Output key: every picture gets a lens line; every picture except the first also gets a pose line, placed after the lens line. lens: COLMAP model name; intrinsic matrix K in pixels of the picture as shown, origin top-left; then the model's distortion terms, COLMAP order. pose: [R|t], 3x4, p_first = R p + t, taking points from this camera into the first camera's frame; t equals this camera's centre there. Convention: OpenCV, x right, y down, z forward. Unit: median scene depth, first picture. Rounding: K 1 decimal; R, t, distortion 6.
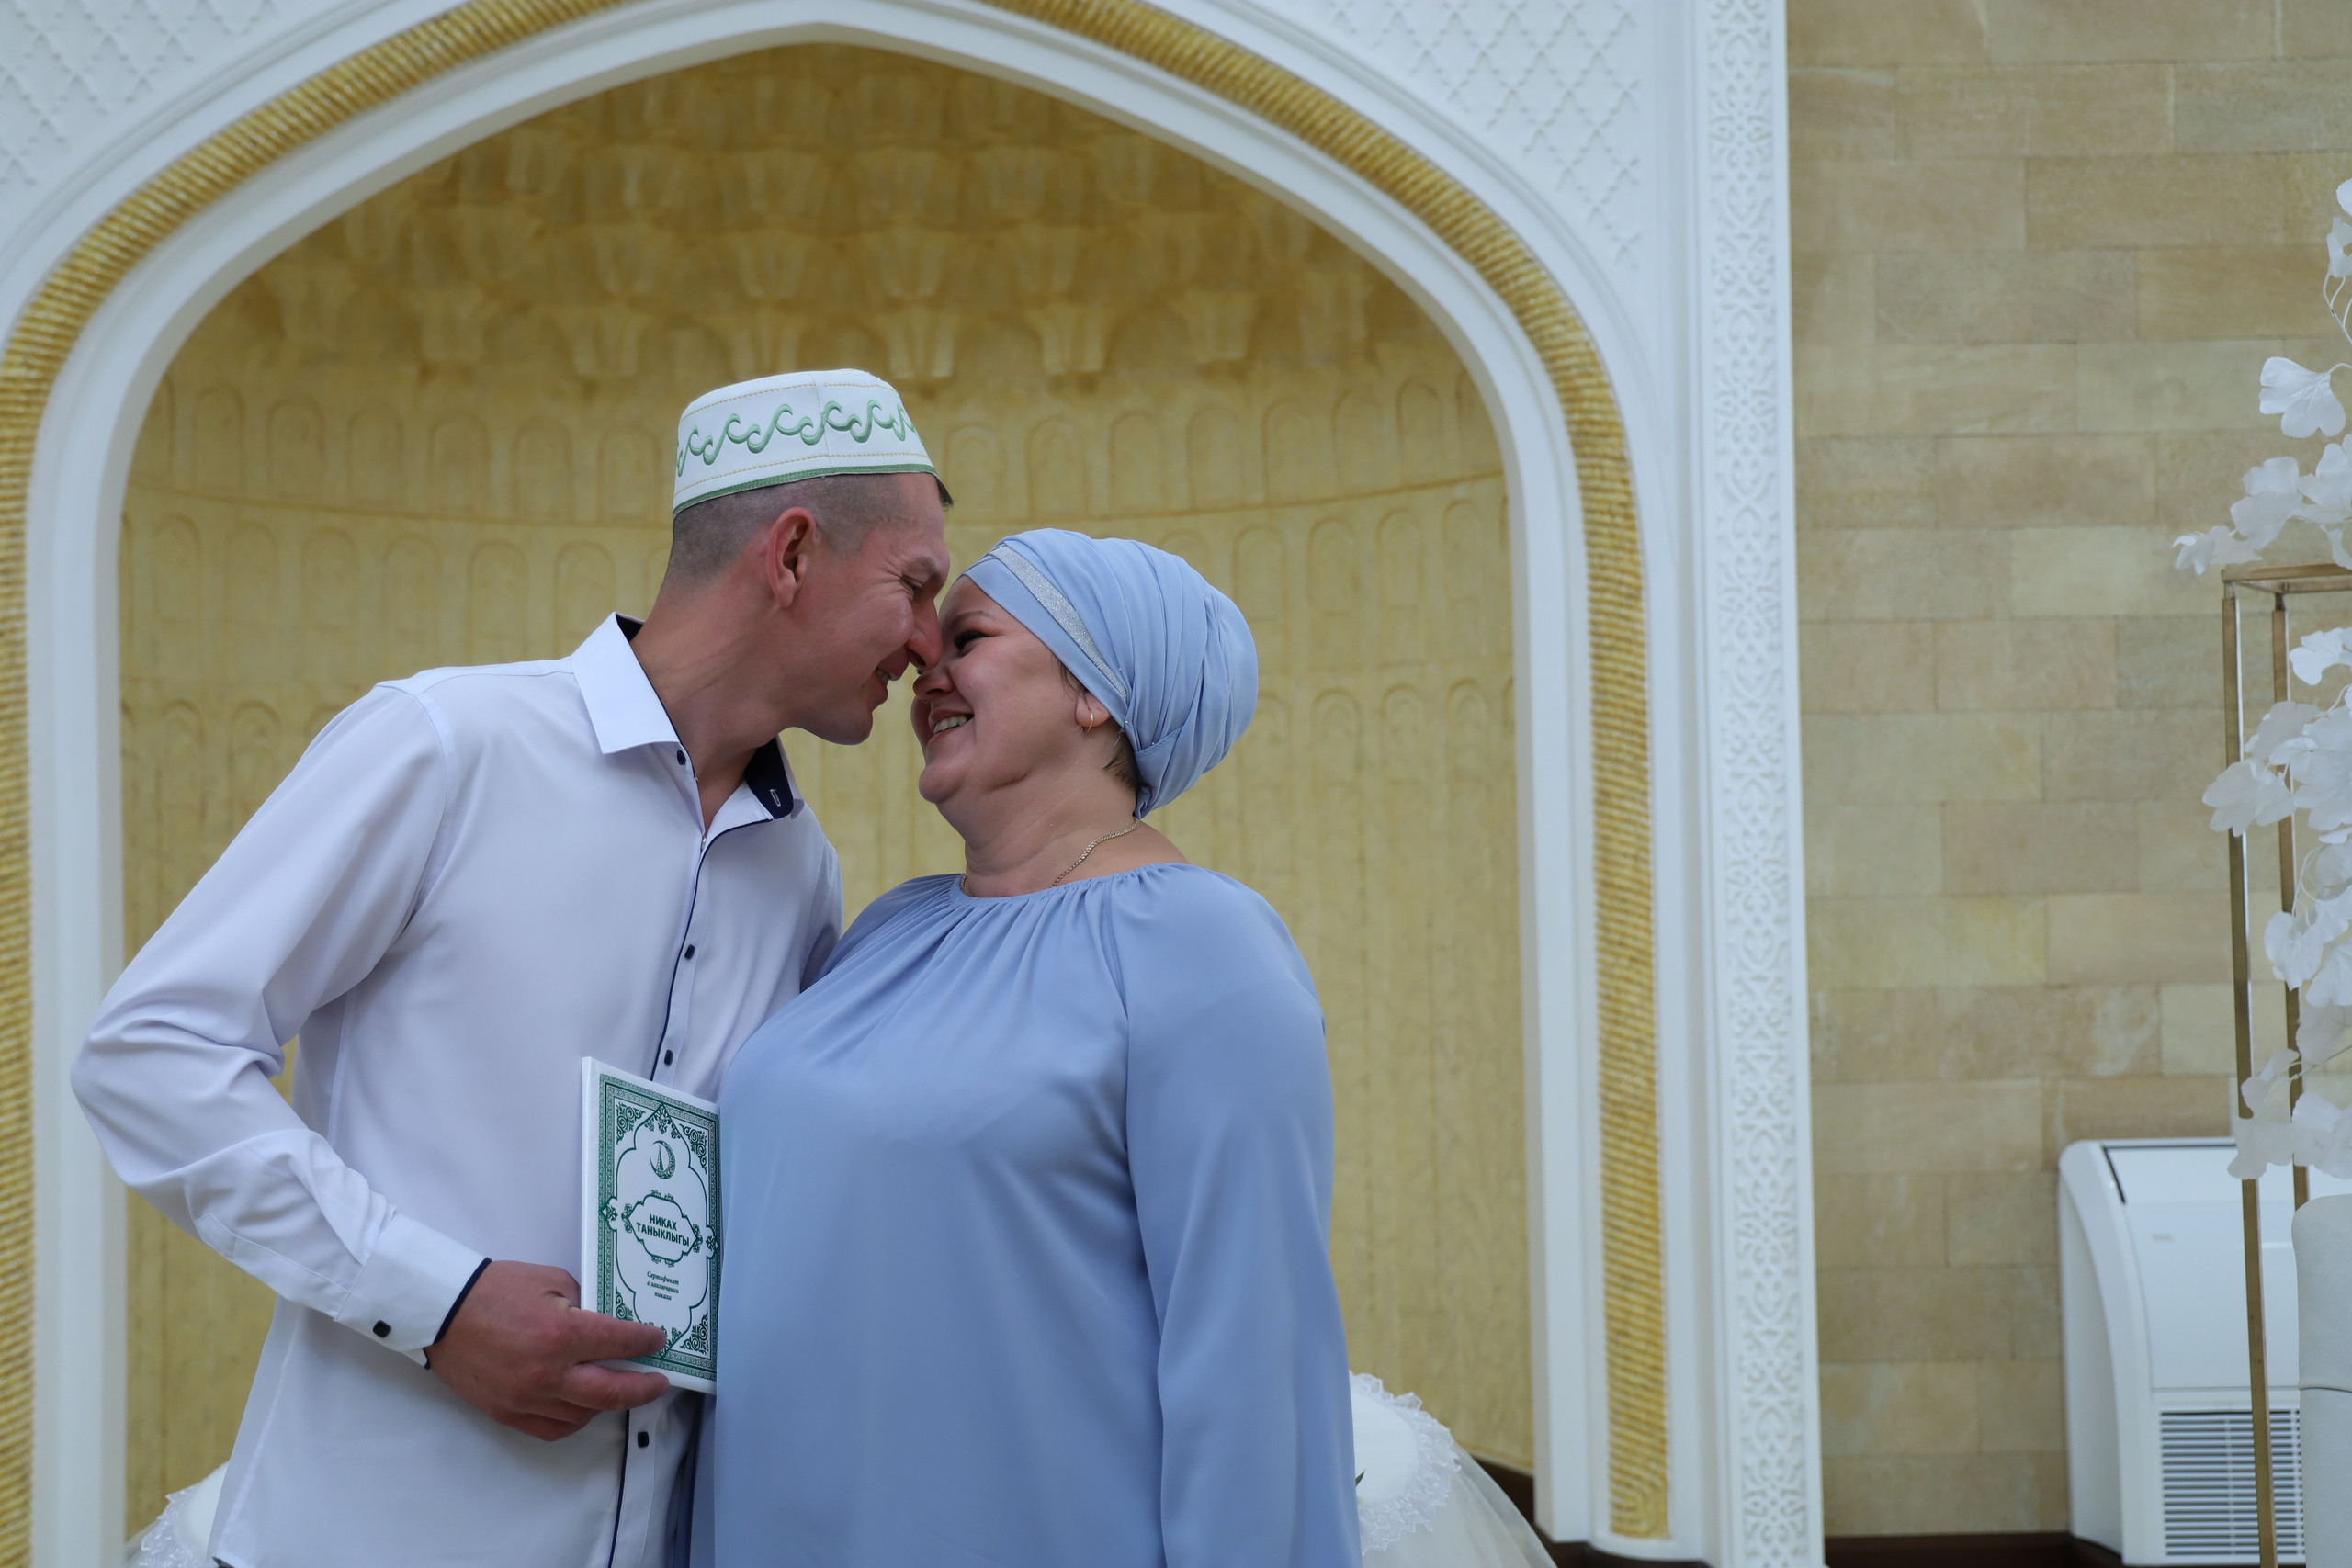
lens RADIAL K [[3017.3, 0, 1184.1], [0, 3017.3, 779.8], [0, 0, 1]] dist [0.122354, 0.000000]
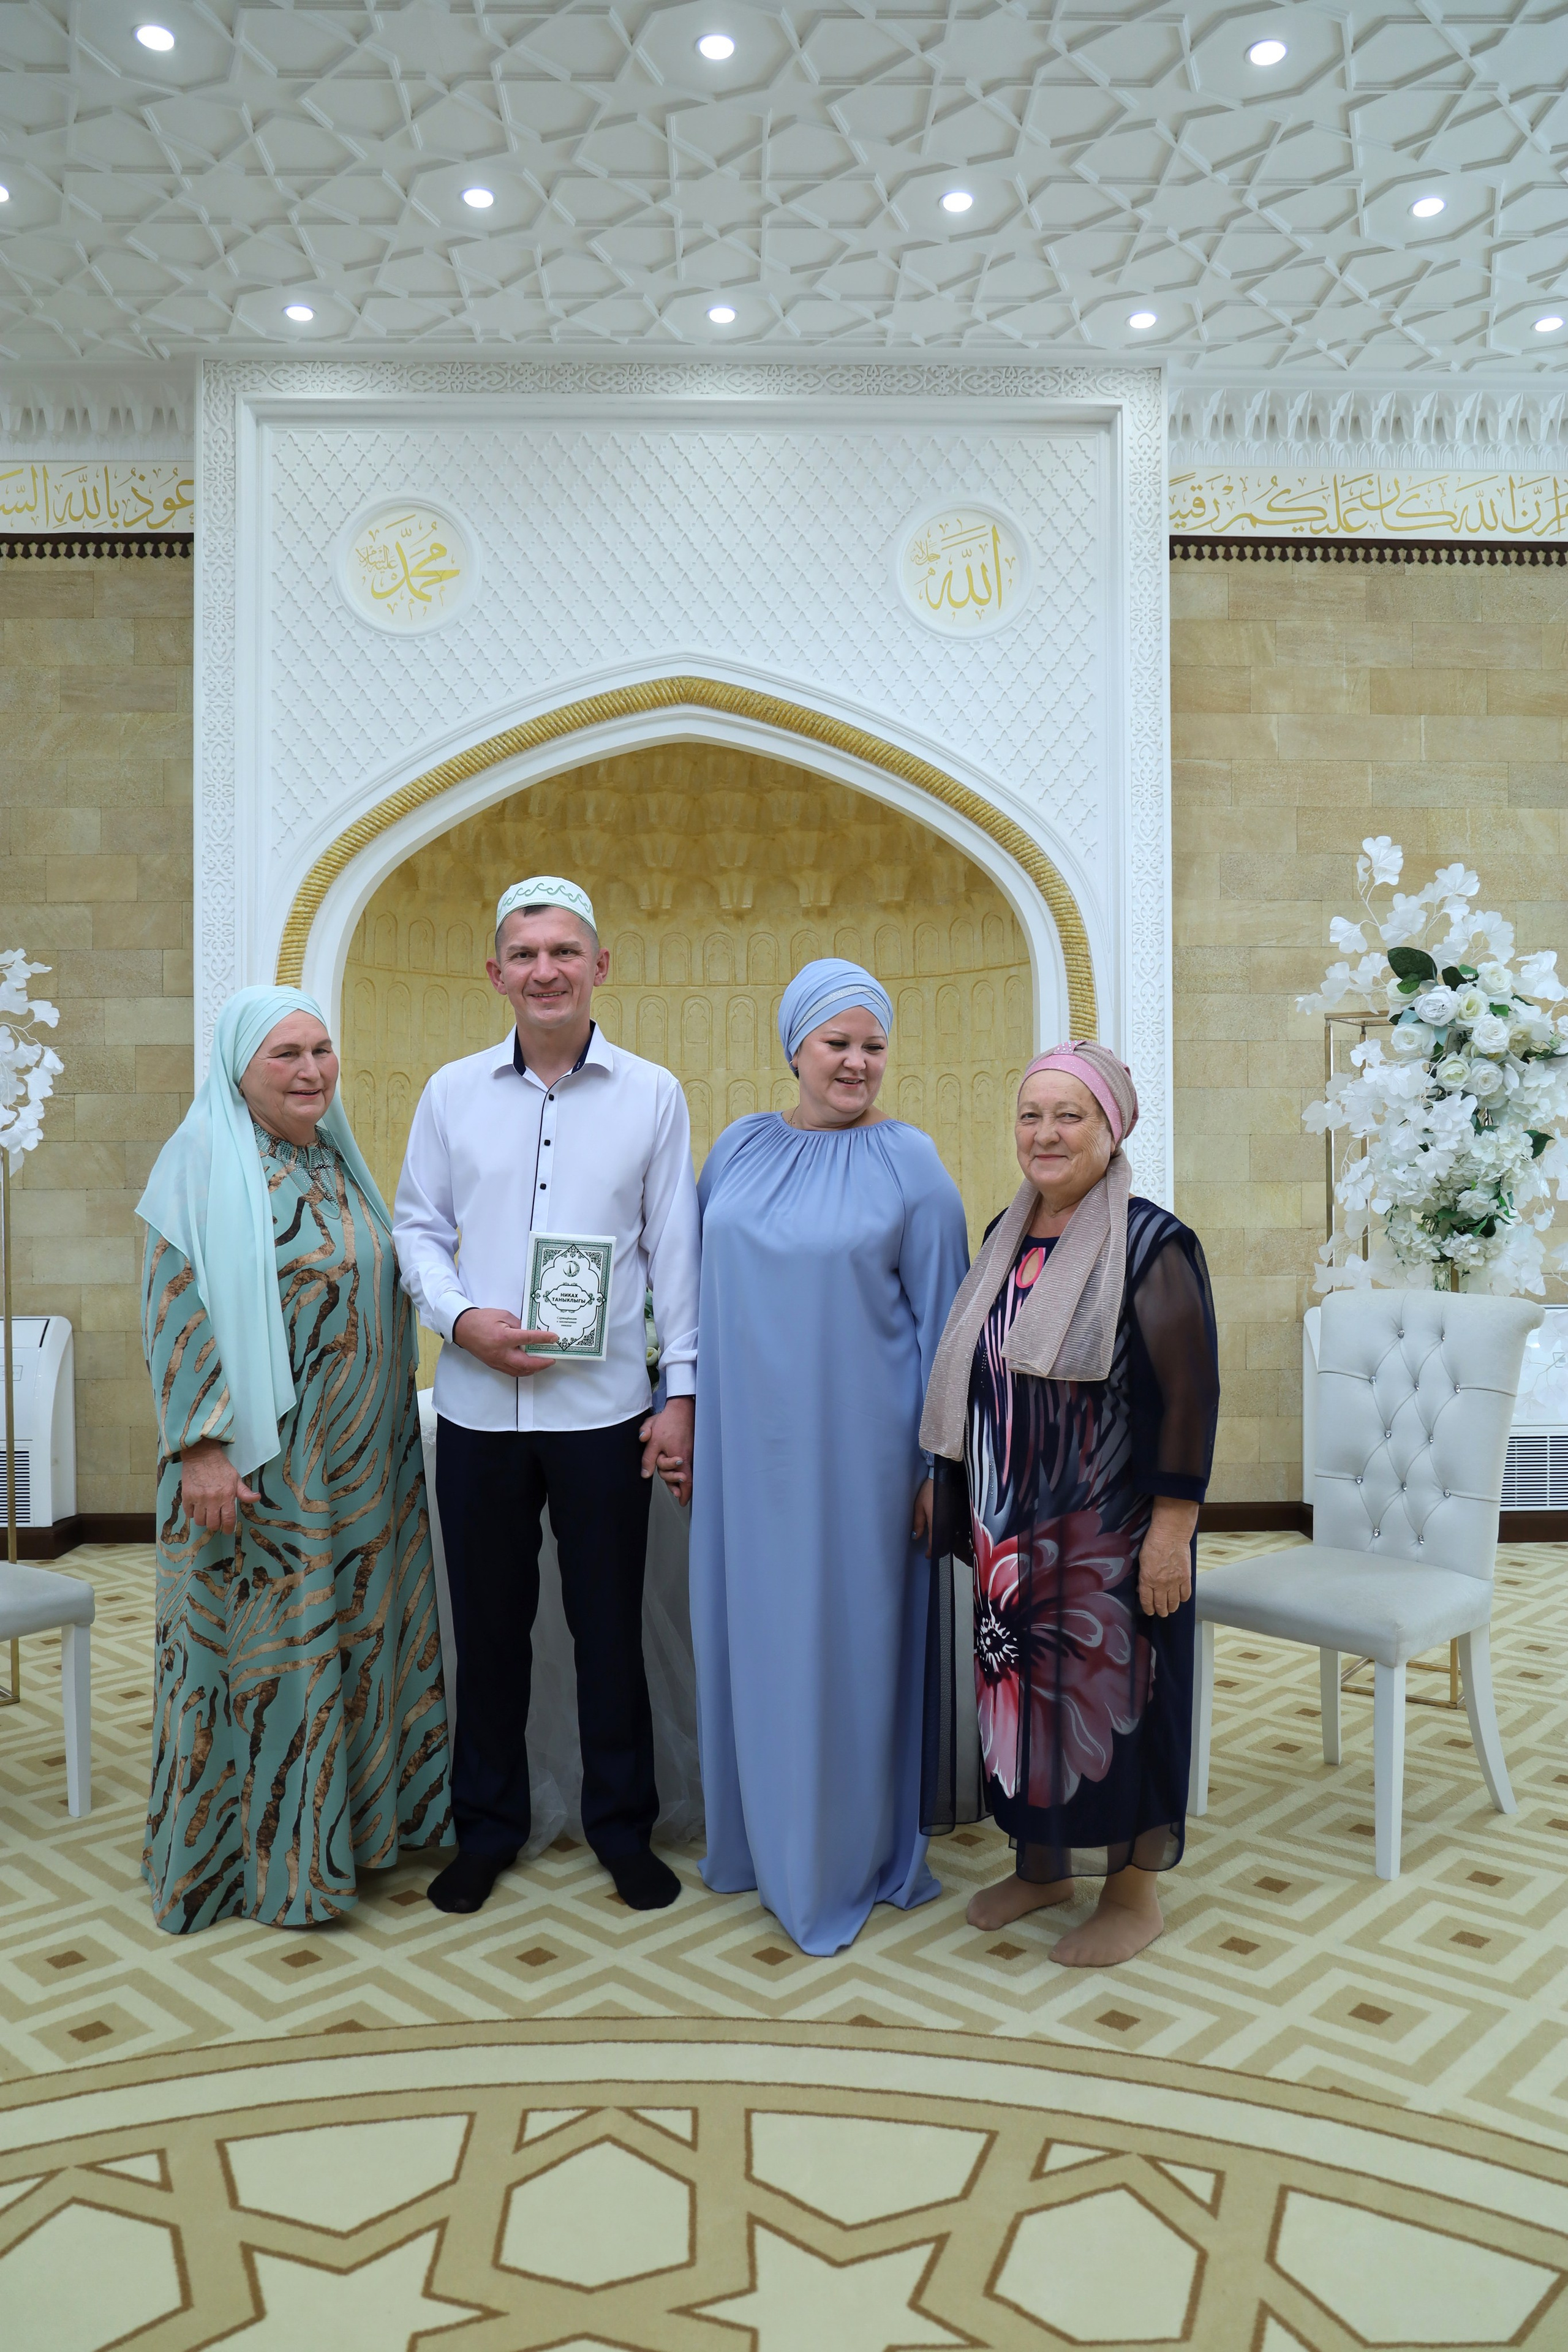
lens RADIAL K [[1735.5, 0, 797.2], [0, 1735.5, 1164.7], [0, 0, 1]] dist [-0.056695, 0.034915]
pose [[0.998319, 0.017837, -0.055154, 0.020027], [-0.016864, 0.999695, 0.018057, 0.011974], [0.055460, -0.017096, 0.998315, -0.128047]]
